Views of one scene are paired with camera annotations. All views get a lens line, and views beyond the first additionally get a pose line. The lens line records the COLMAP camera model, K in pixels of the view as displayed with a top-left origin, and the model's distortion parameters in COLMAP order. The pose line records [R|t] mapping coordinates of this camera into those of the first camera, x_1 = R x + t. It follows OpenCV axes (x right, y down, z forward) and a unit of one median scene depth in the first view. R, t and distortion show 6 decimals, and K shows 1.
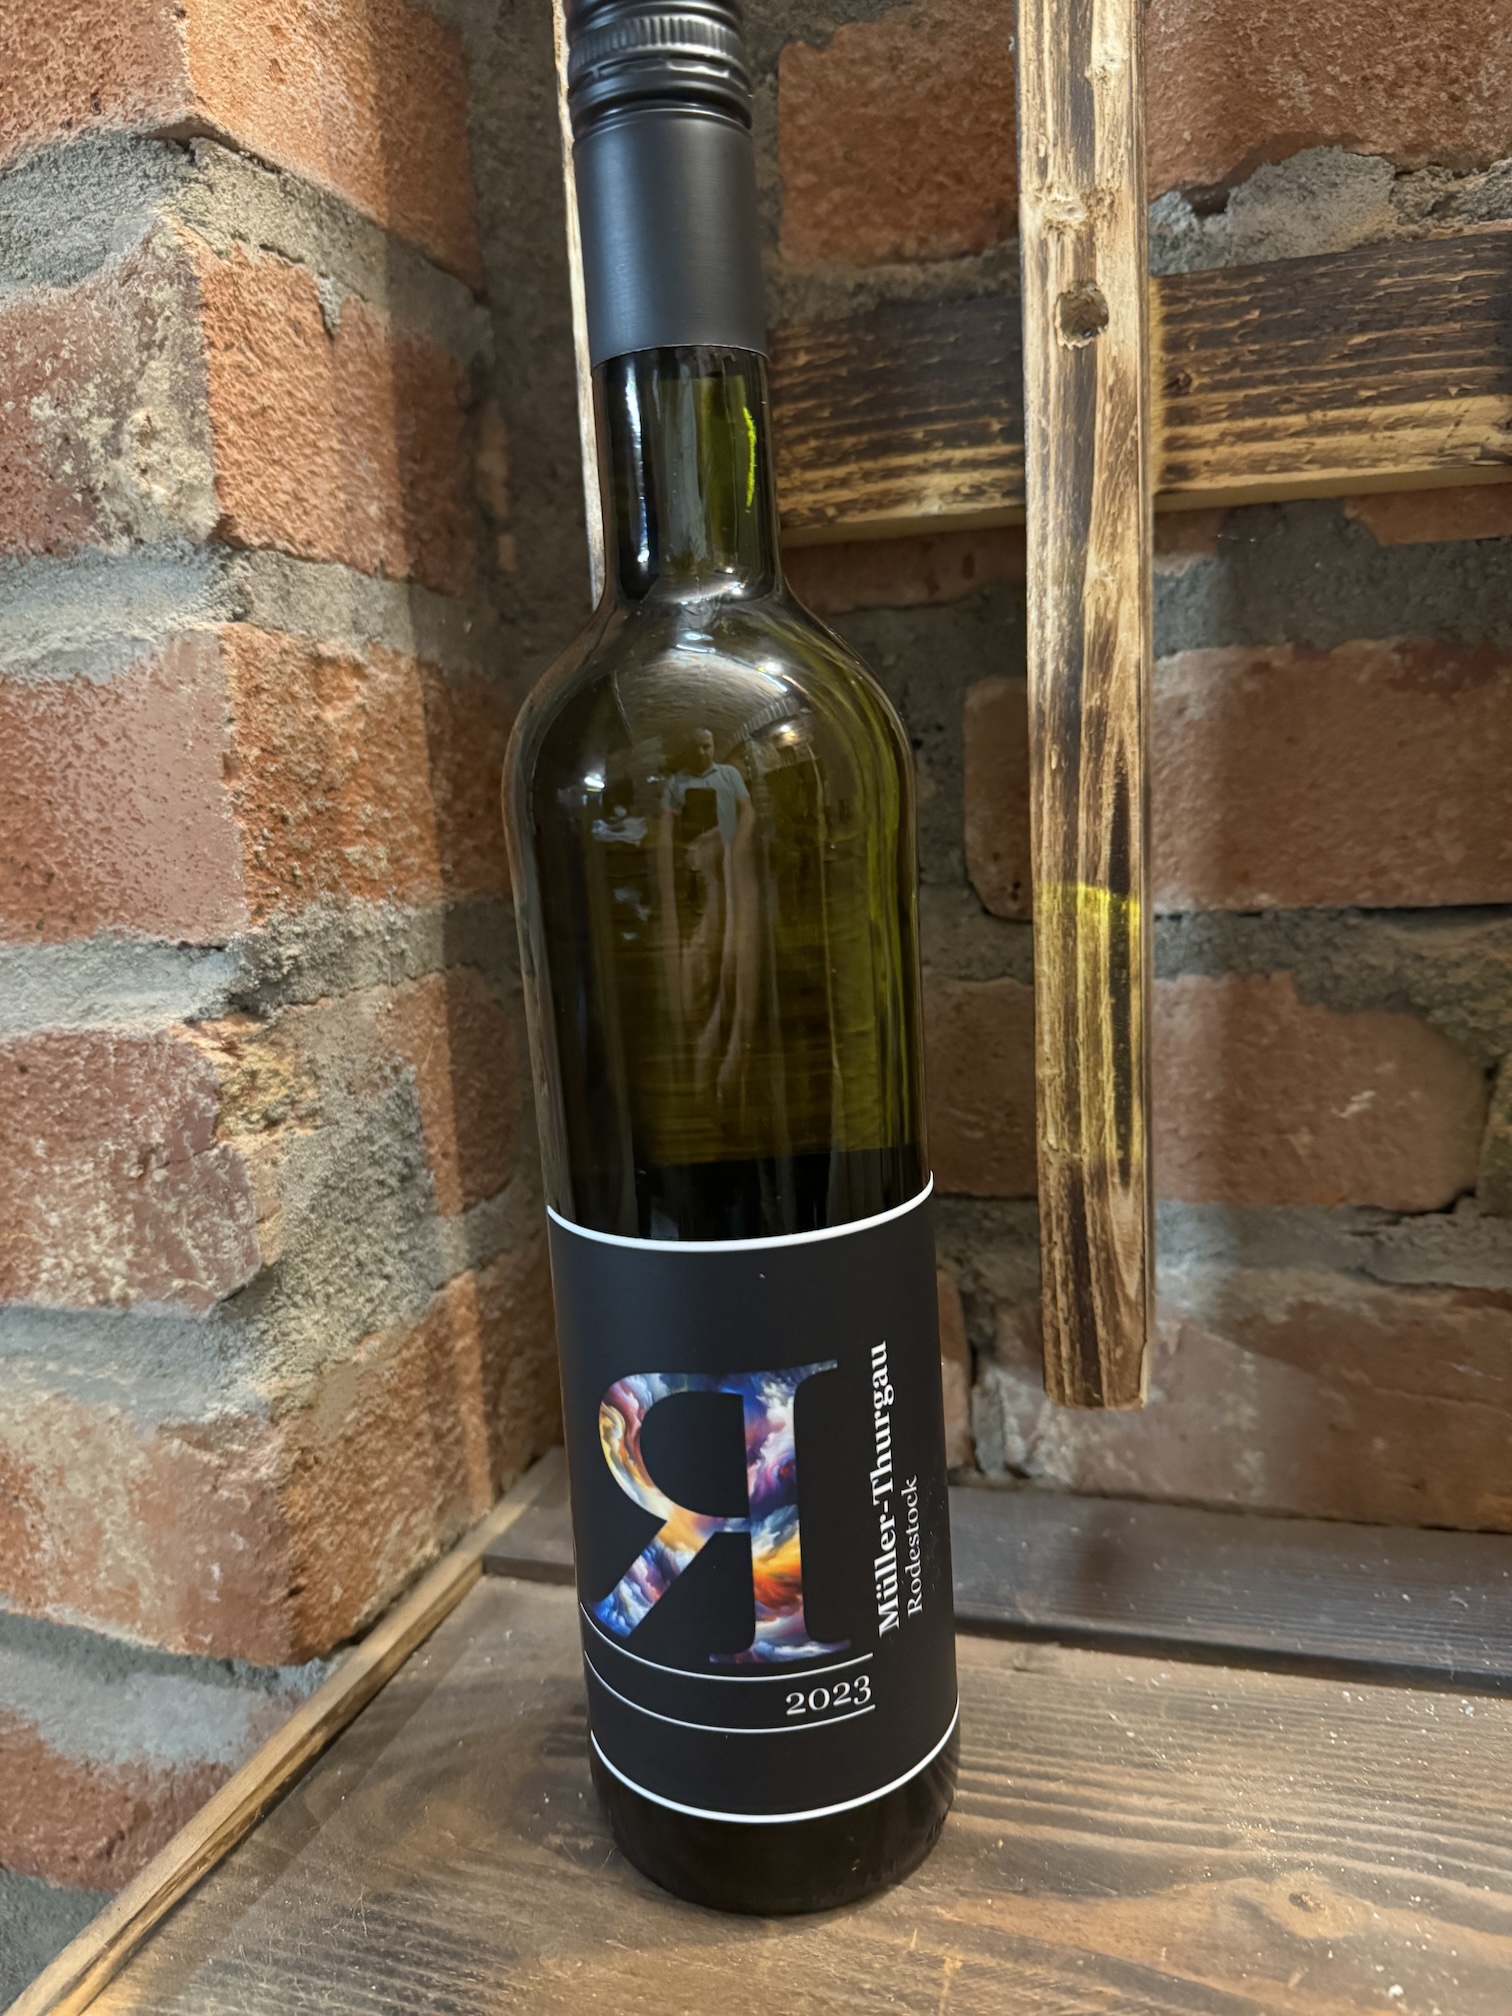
lens RADIAL K [[1467.3, 0, 756.4], [0, 1467.3, 1013.5], [0, 0, 1]] dist [-0.033791, 0.005515]
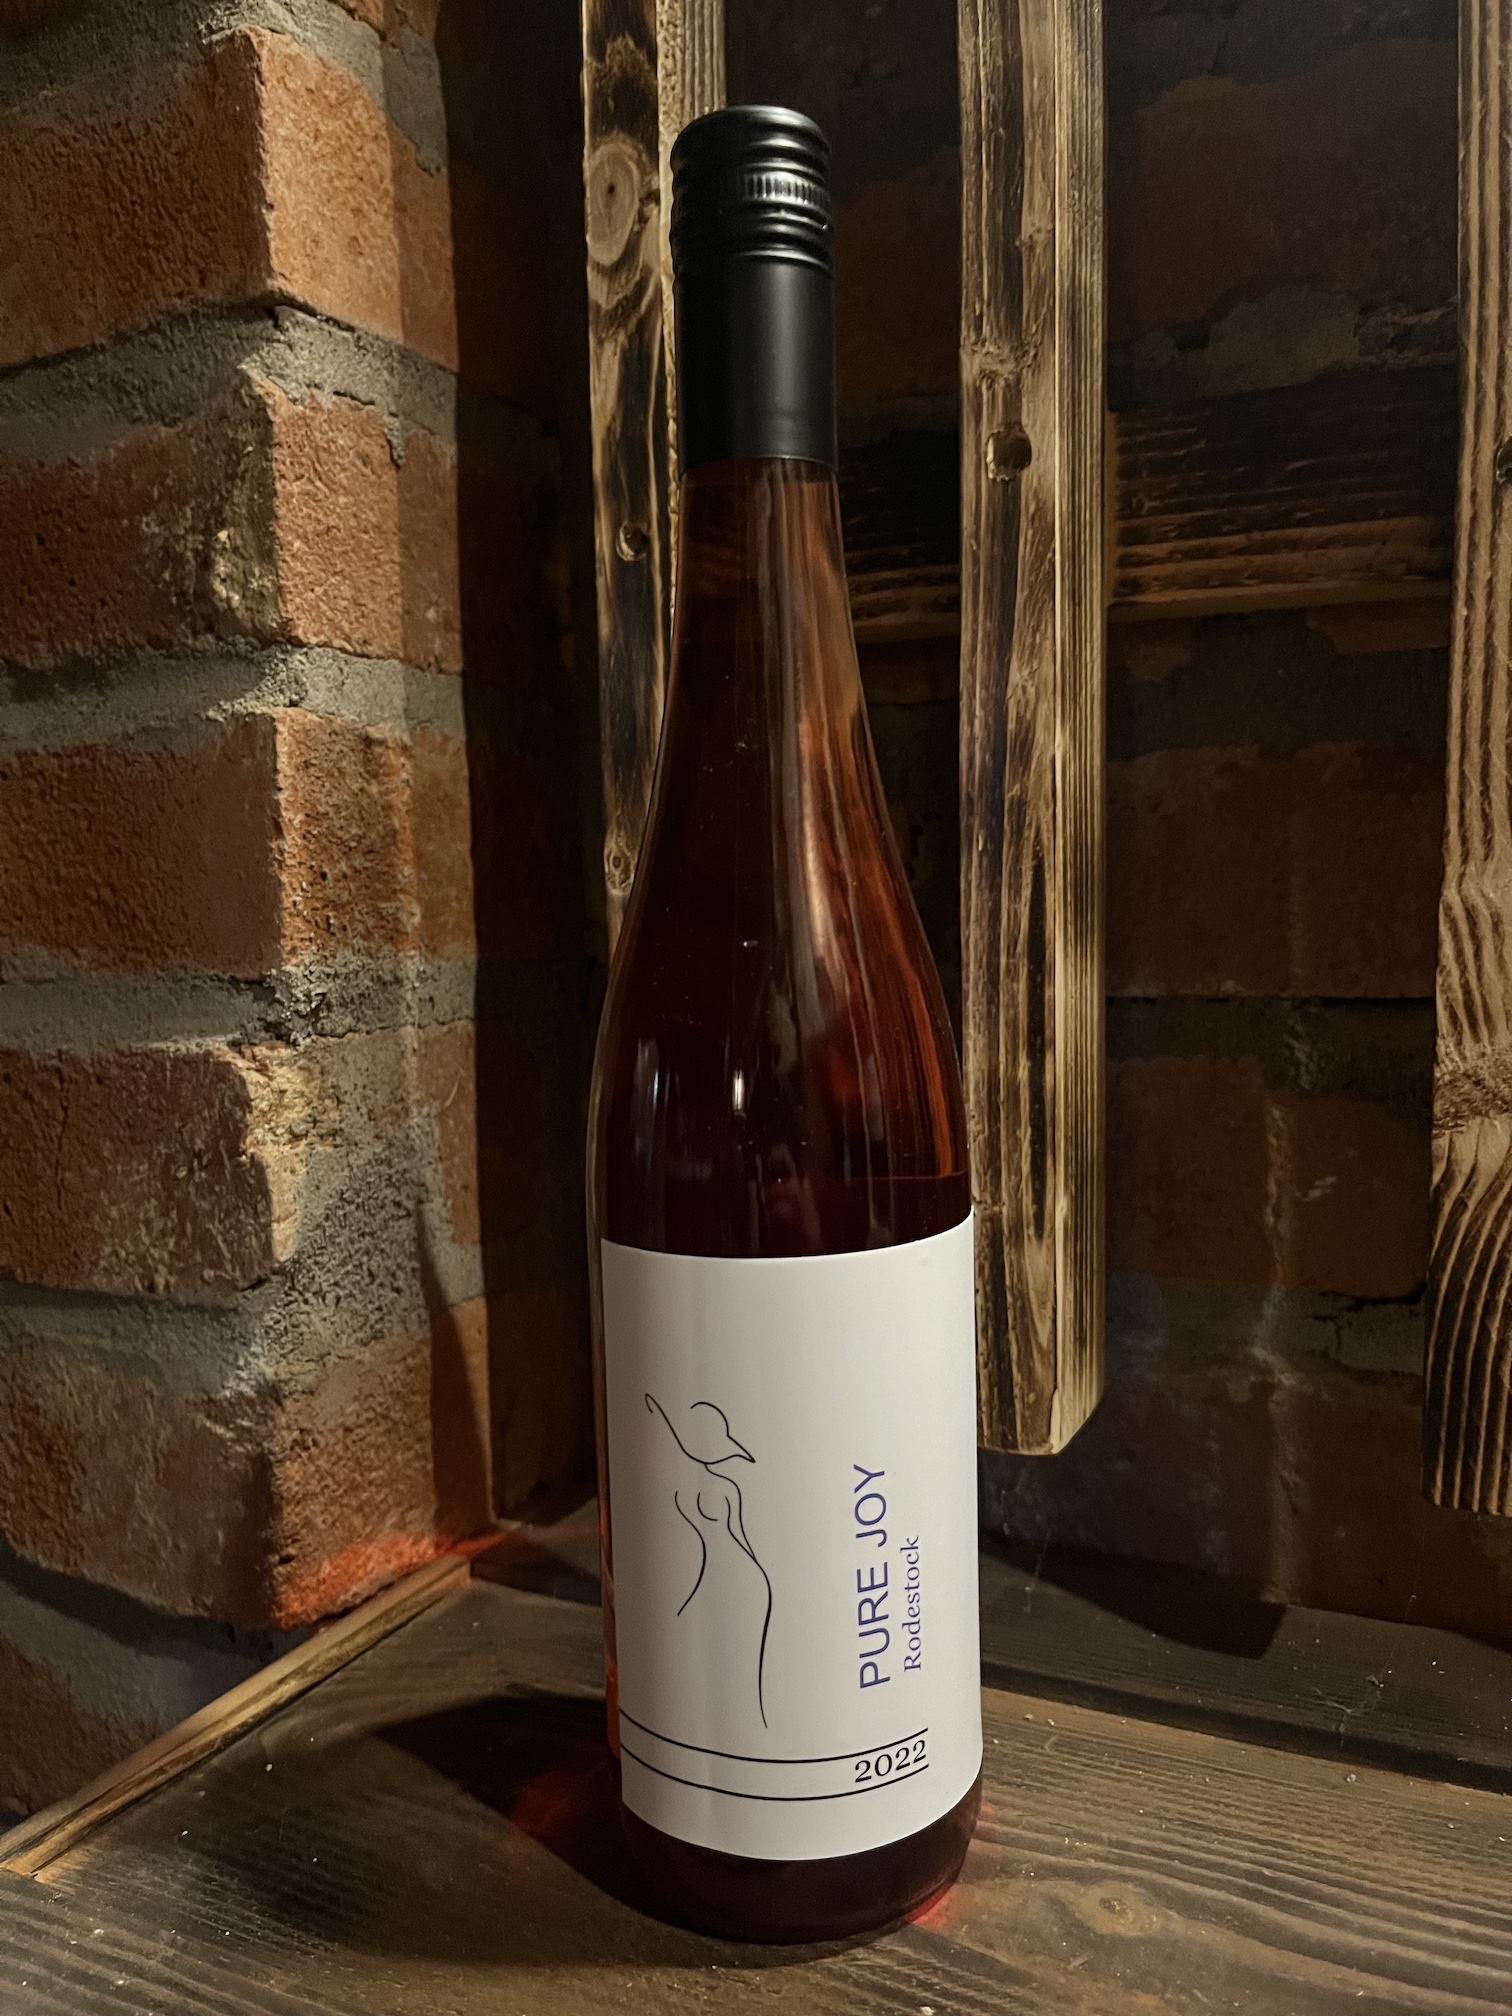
lens RADIAL K [[1549.7, 0, 754.3], [0, 1549.7, 1018.4], [0, 0, 1]] dist [-0.001579, 0.012323]
pose [[0.989210, 0.045826, -0.139153, 0.191935], [-0.055259, 0.996374, -0.064700, 0.041161], [0.135683, 0.071691, 0.988155, -0.163365]]
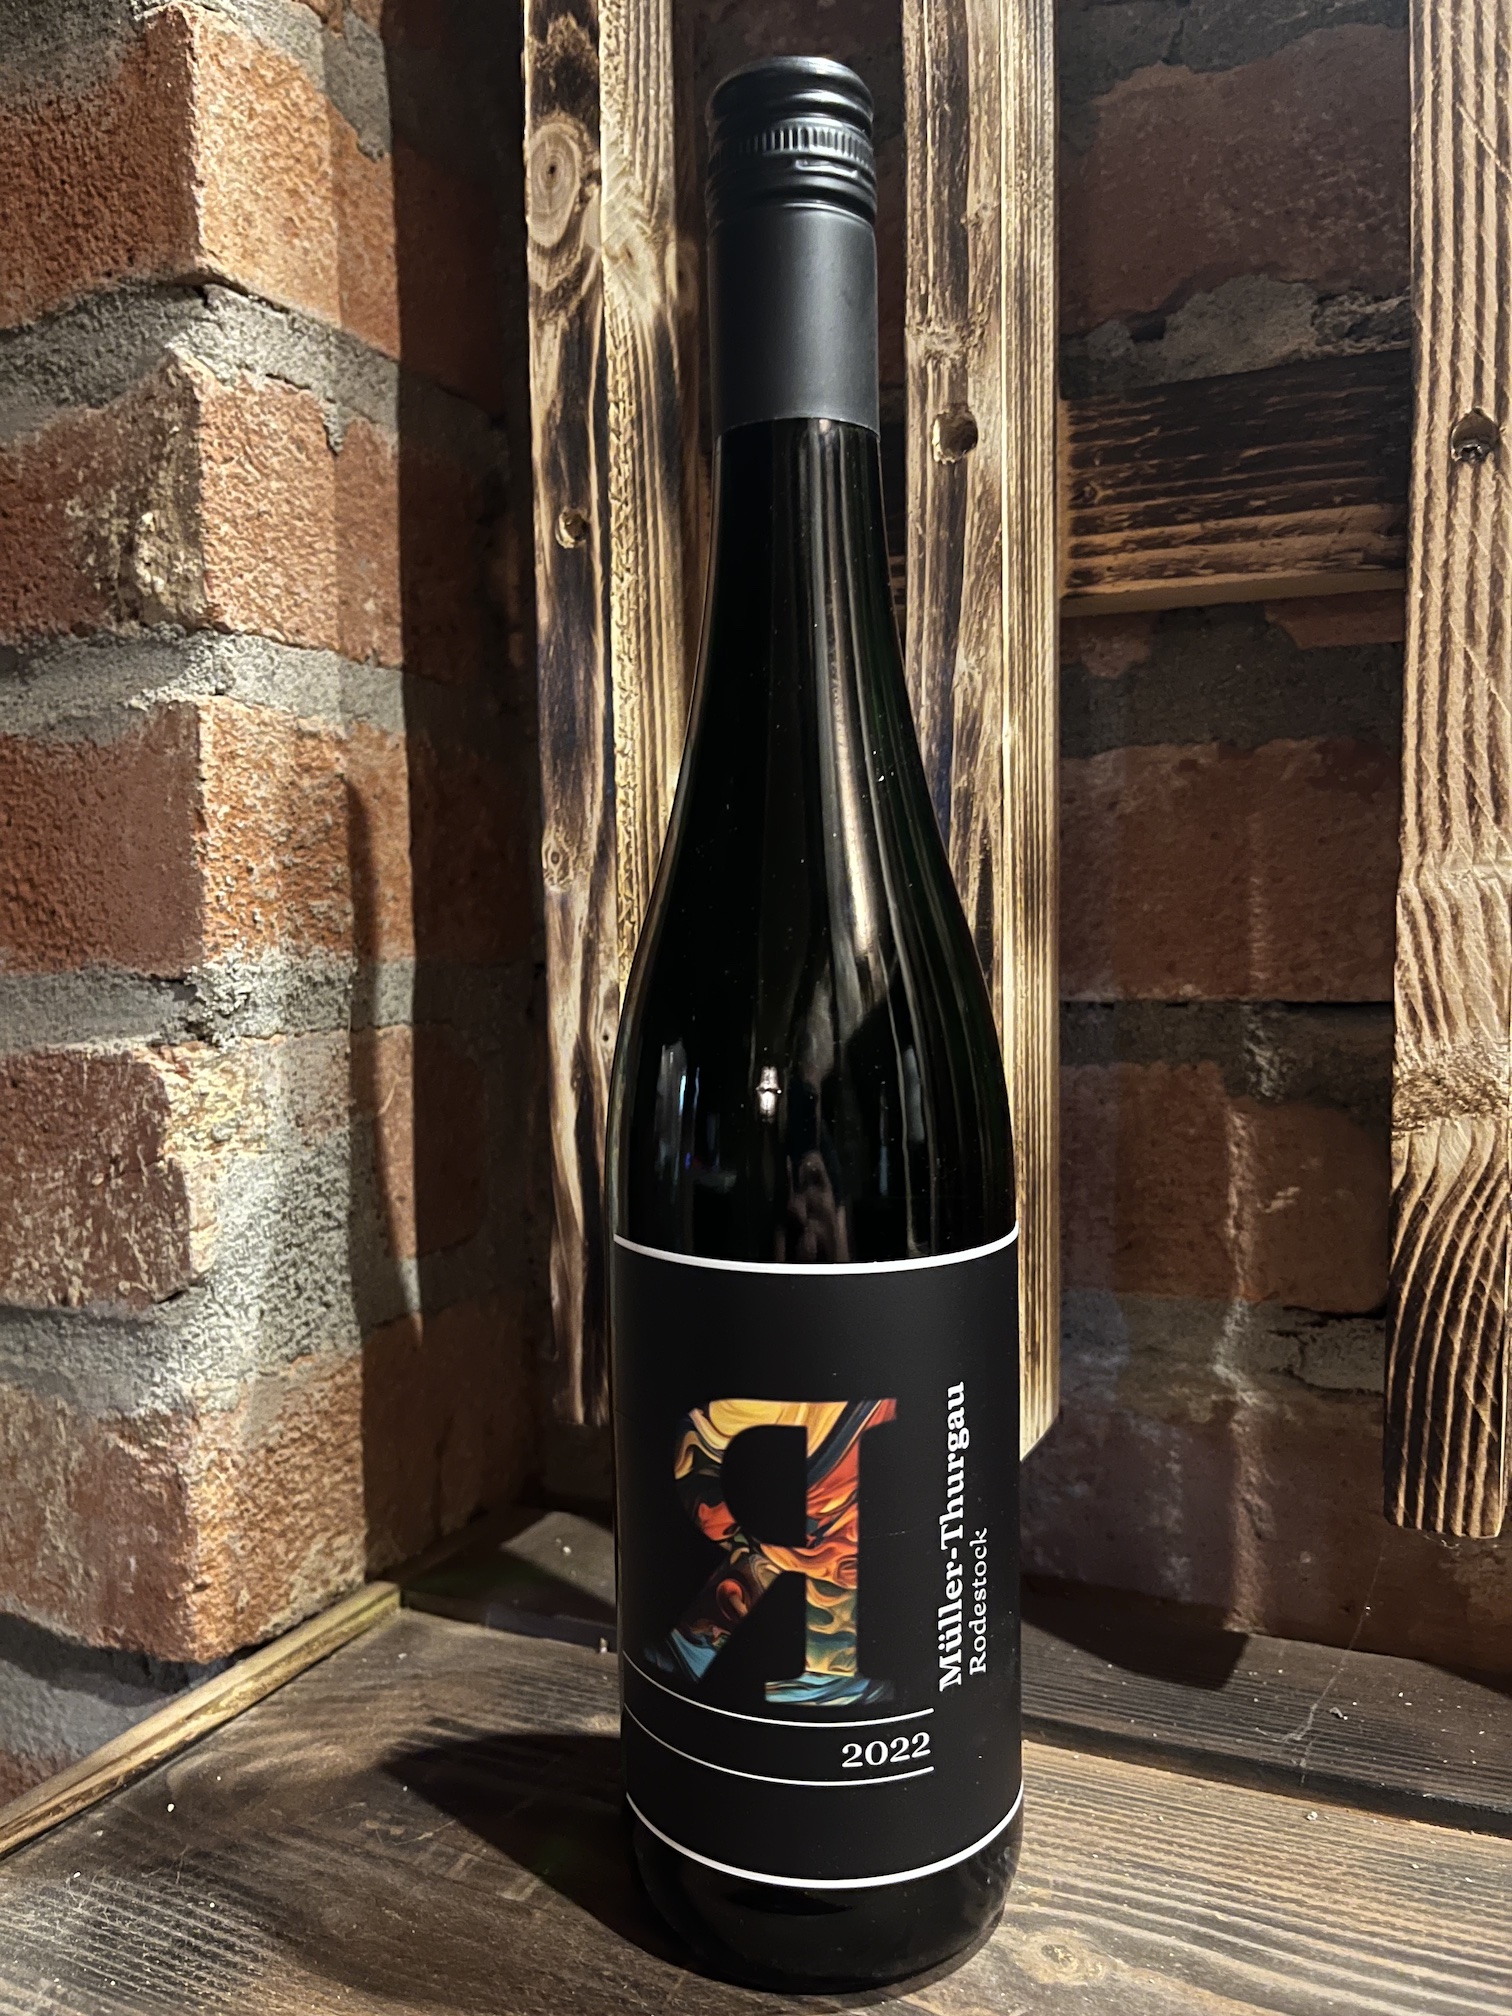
lens RADIAL K [[1552.2, 0, 758.5], [0, 1552.2, 1009.2], [0, 0, 1]] dist [-0.000543, 0.003848]
pose [[0.990732, 0.045999, -0.127802, 0.219288], [-0.057911, 0.994156, -0.091106, 0.058542], [0.122864, 0.097663, 0.987606, -0.116177]]
